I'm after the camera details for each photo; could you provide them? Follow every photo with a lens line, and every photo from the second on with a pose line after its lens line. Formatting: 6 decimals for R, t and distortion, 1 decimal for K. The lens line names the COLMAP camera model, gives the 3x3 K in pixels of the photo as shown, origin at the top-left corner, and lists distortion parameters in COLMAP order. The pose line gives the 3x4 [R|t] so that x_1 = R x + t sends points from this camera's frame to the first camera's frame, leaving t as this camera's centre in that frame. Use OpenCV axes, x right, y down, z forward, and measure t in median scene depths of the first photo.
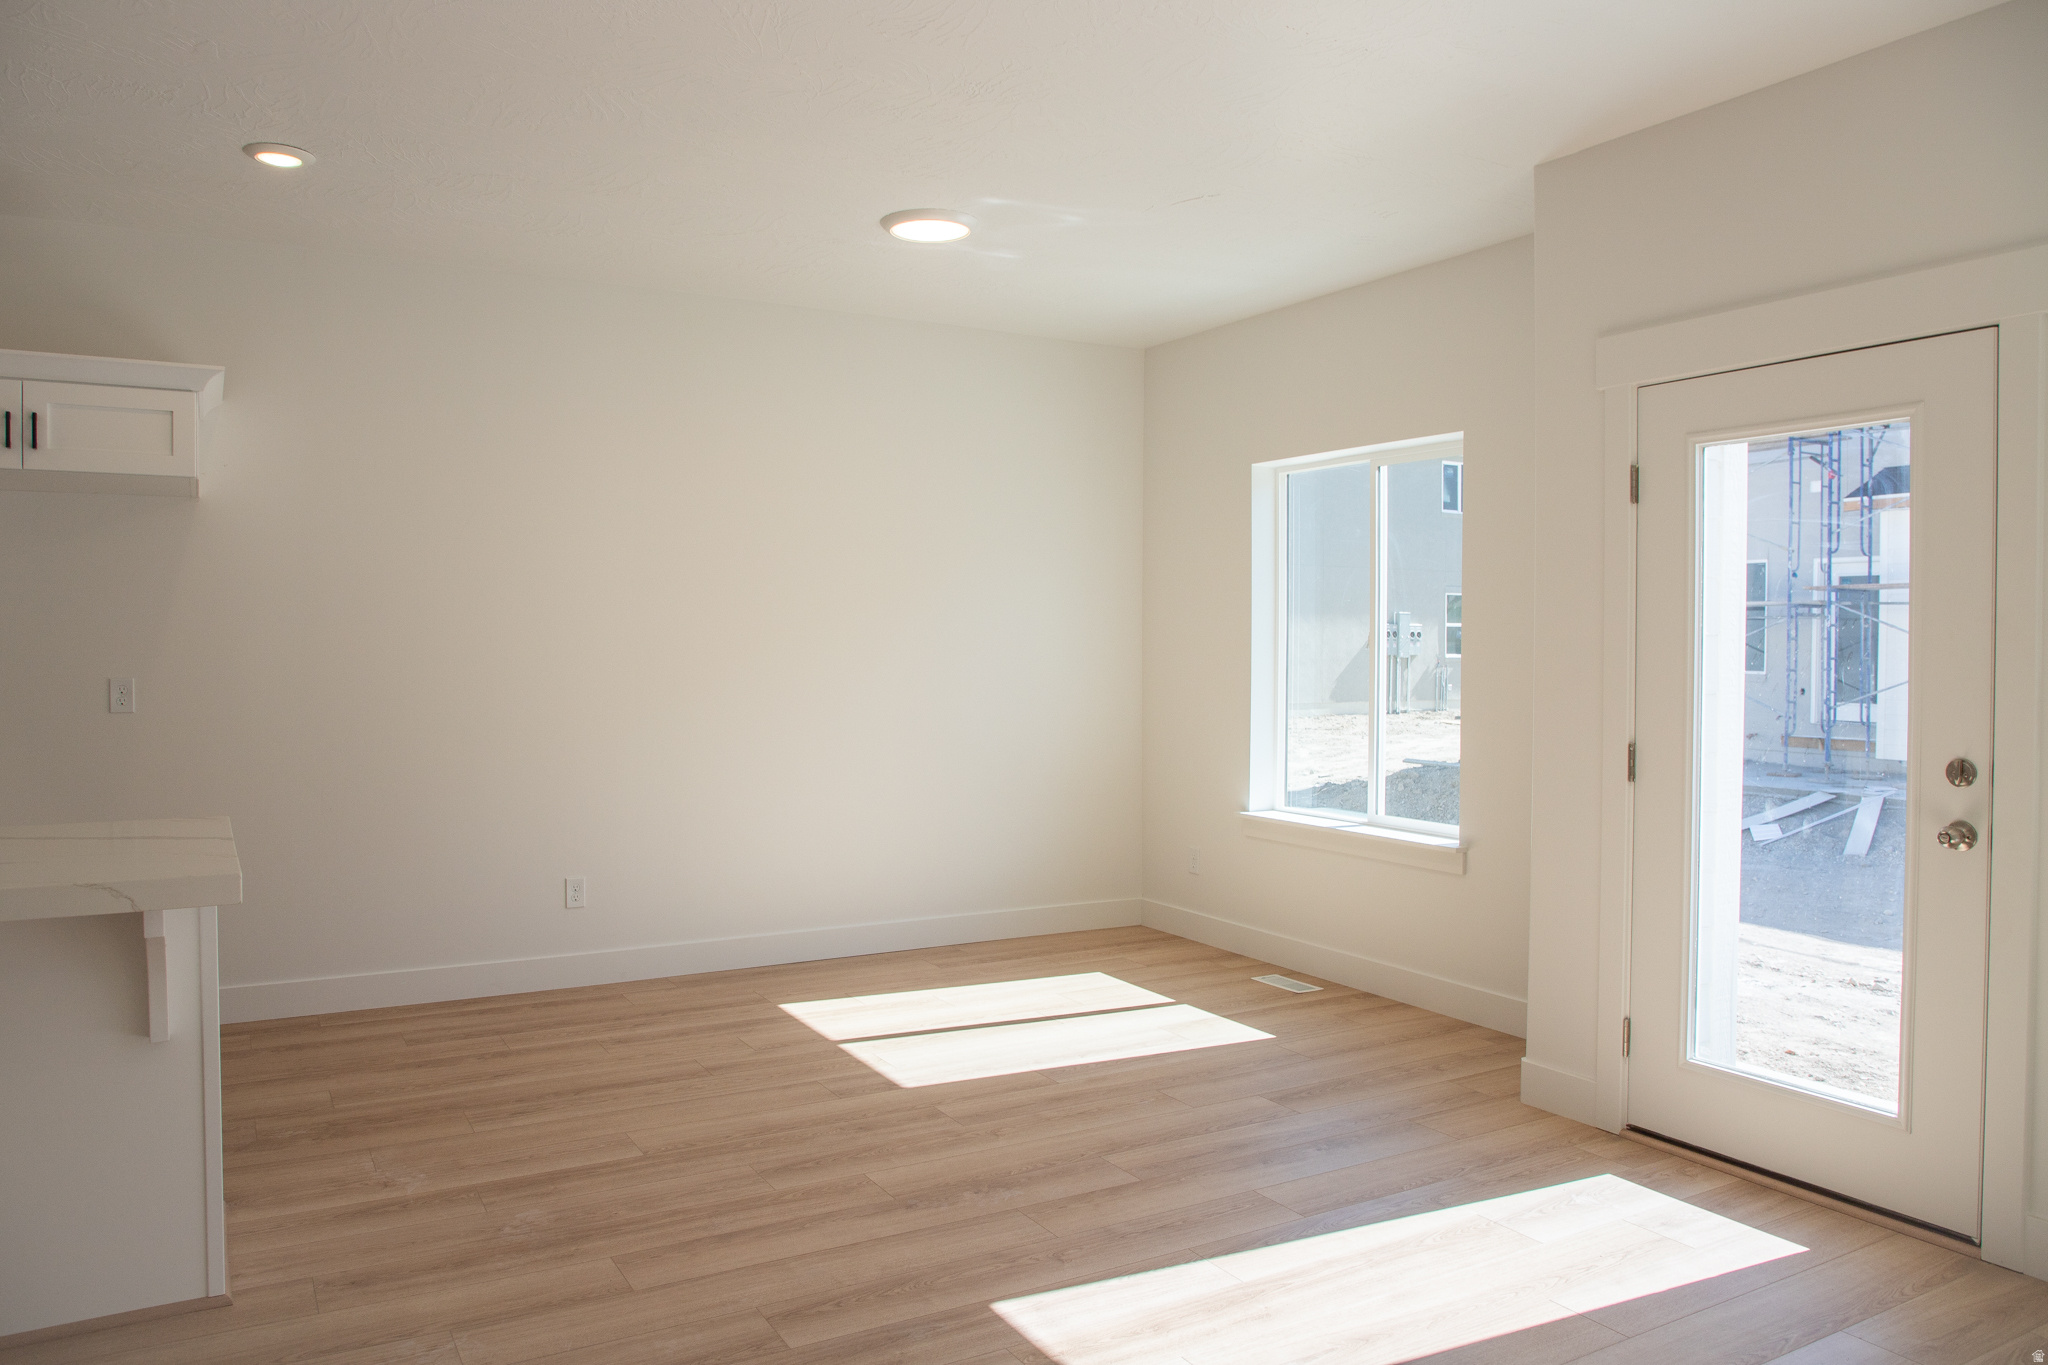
lens RADIAL K [[1427.8, 0, 1016.1], [0, 1427.8, 682.8], [0, 0, 1]] dist [-0.041231, 0.002755]
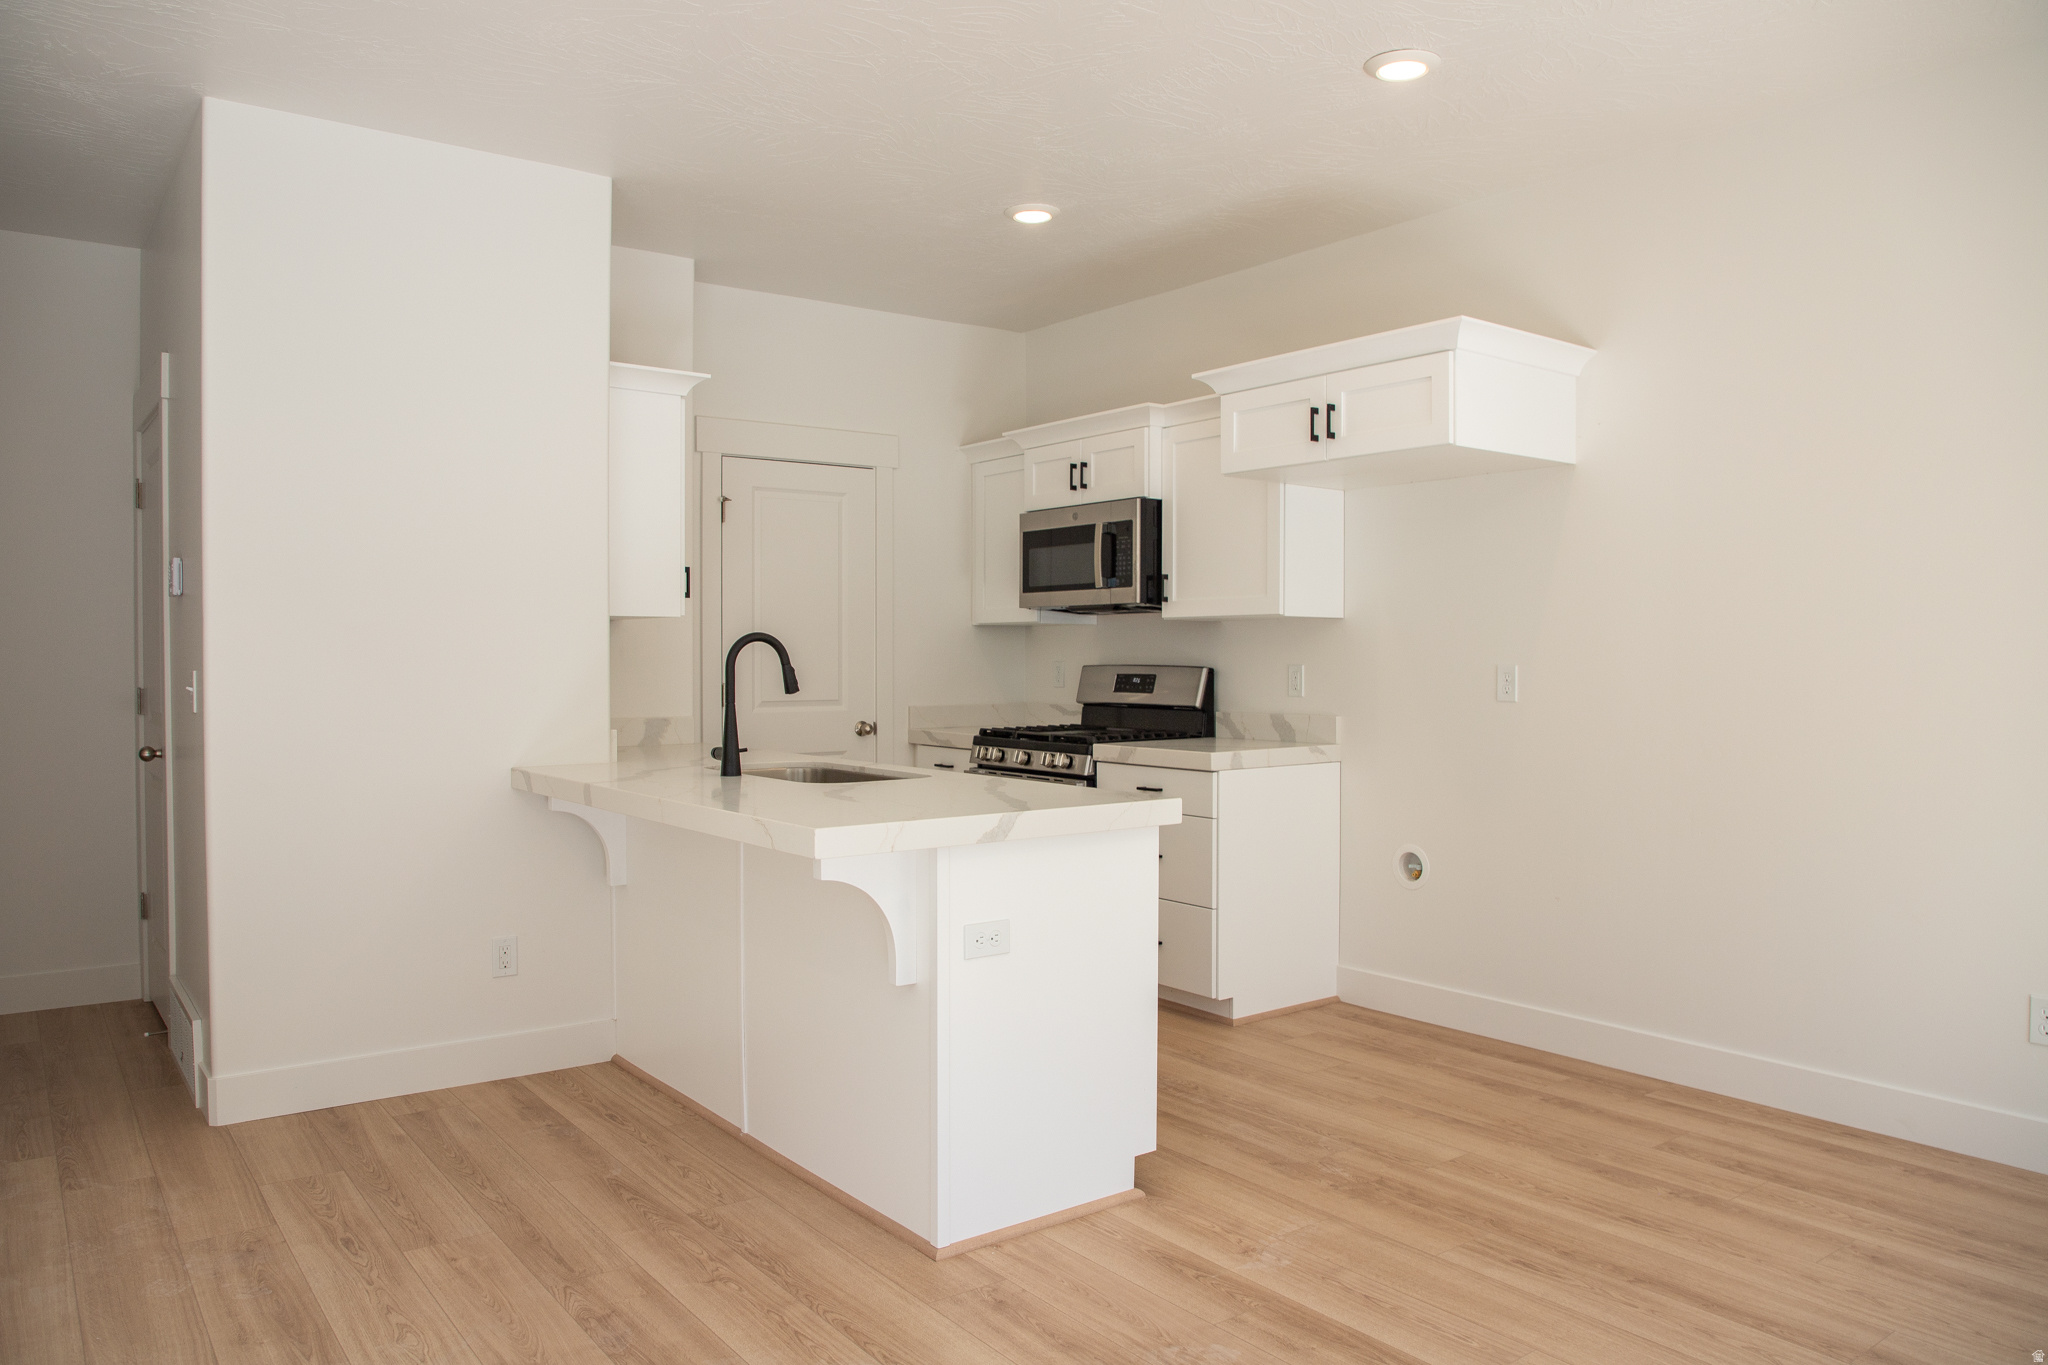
lens RADIAL K [[1427.8, 0, 1016.1], [0, 1427.8, 682.8], [0, 0, 1]] dist [-0.041231, 0.002755]
pose [[0.119171, 0.016497, -0.992737, 0.388251], [-0.027345, 0.999537, 0.013328, 0.006665], [0.992497, 0.025558, 0.119567, 0.772860]]
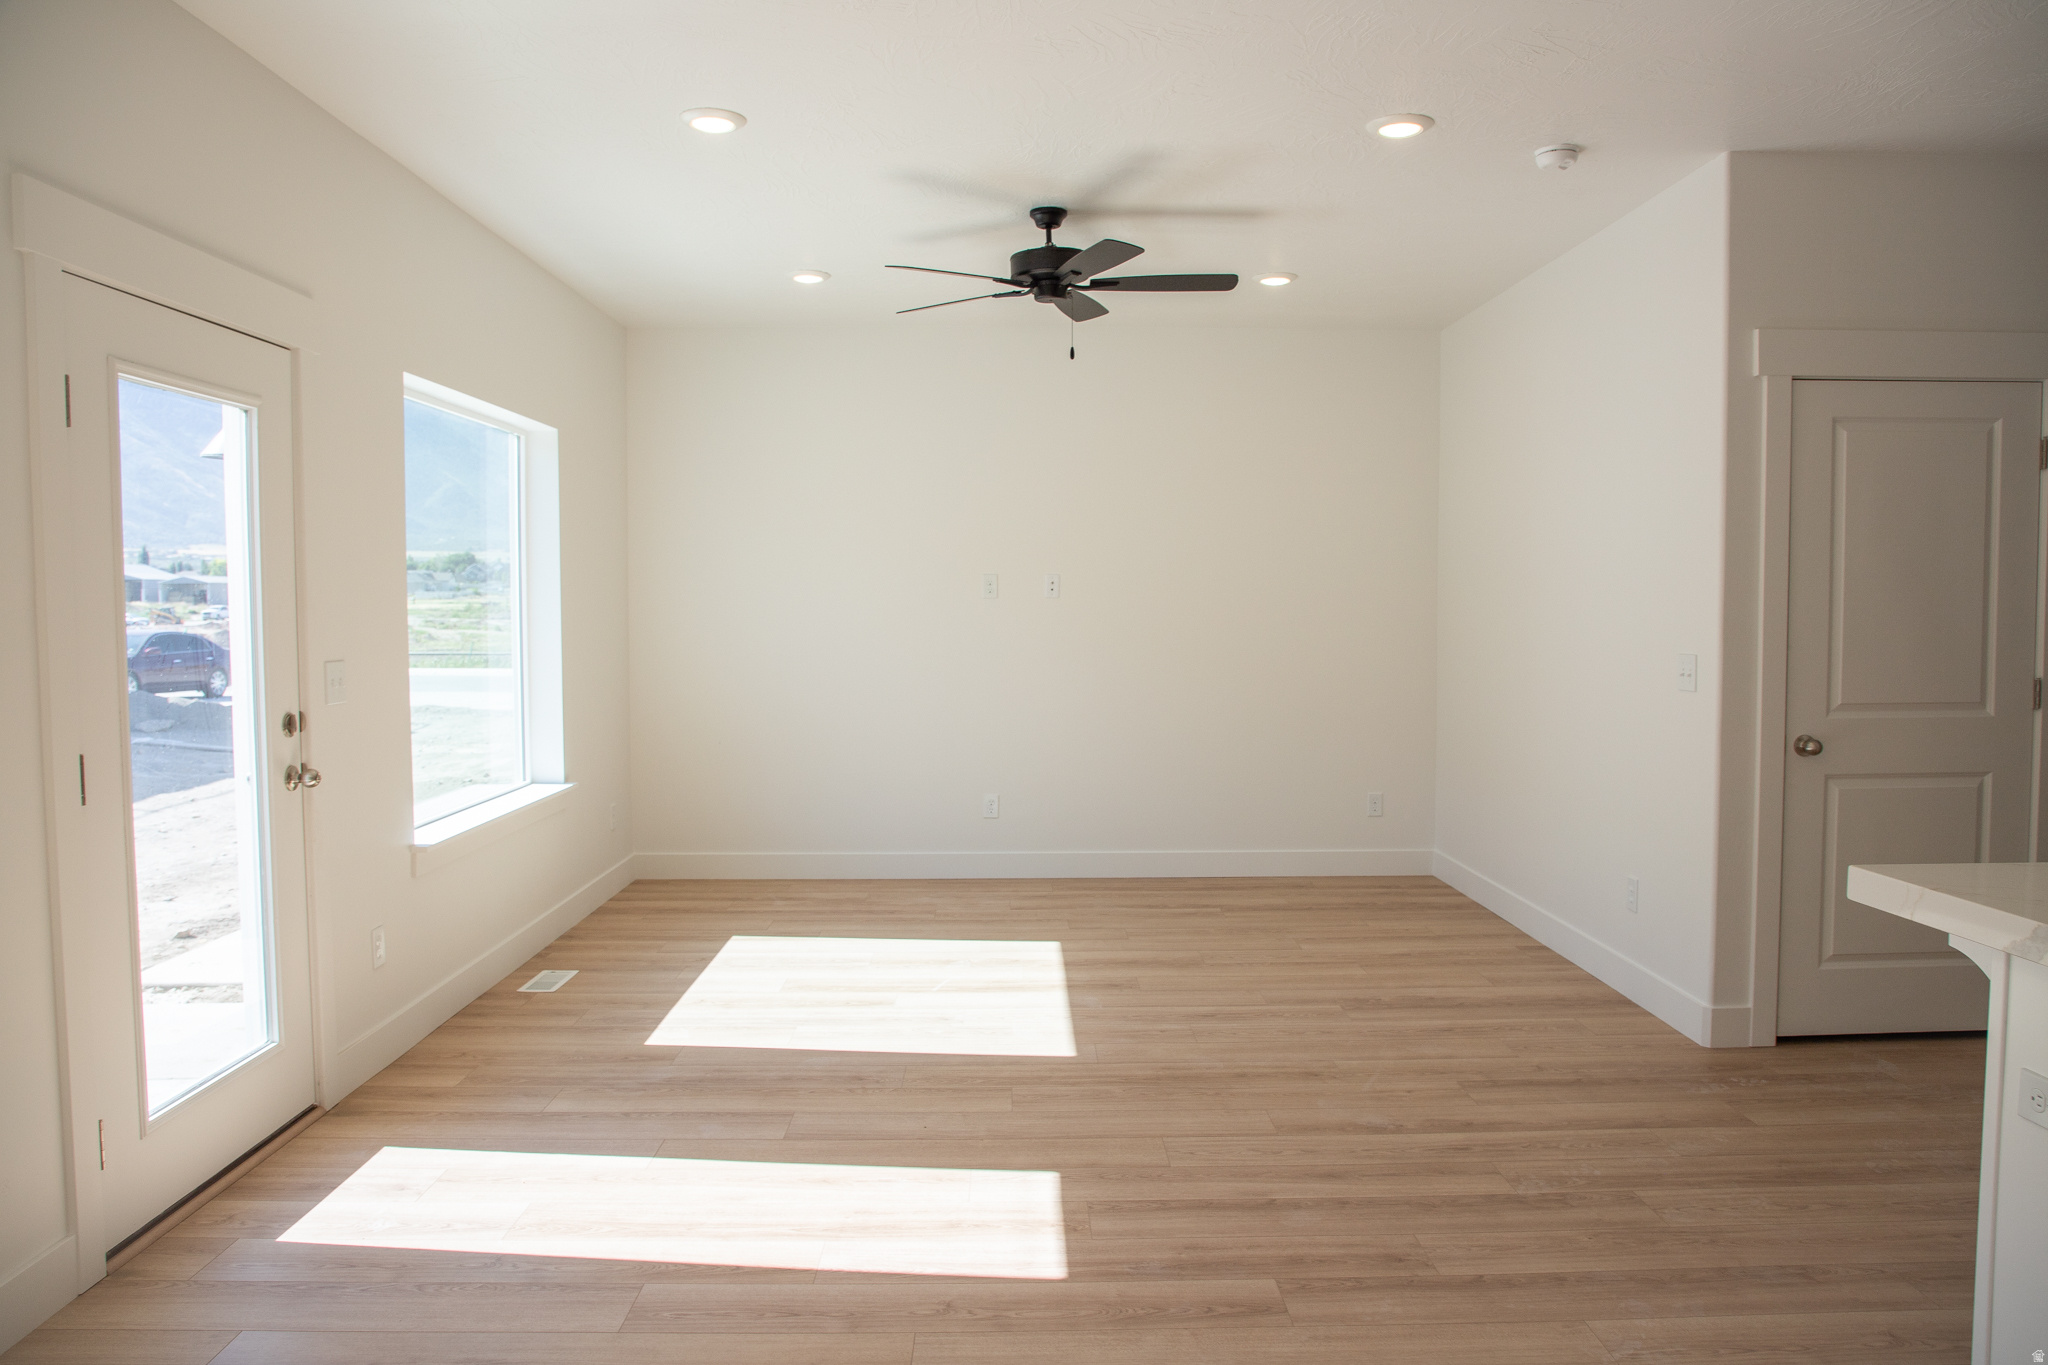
lens RADIAL K [[1427.8, 0, 1016.1], [0, 1427.8, 682.8], [0, 0, 1]] dist [-0.041231, 0.002755]
pose [[-0.871438, -0.028286, 0.489690, -0.396989], [0.013910, 0.996509, 0.082316, -0.054404], [-0.490309, 0.078544, -0.868002, 1.578392]]
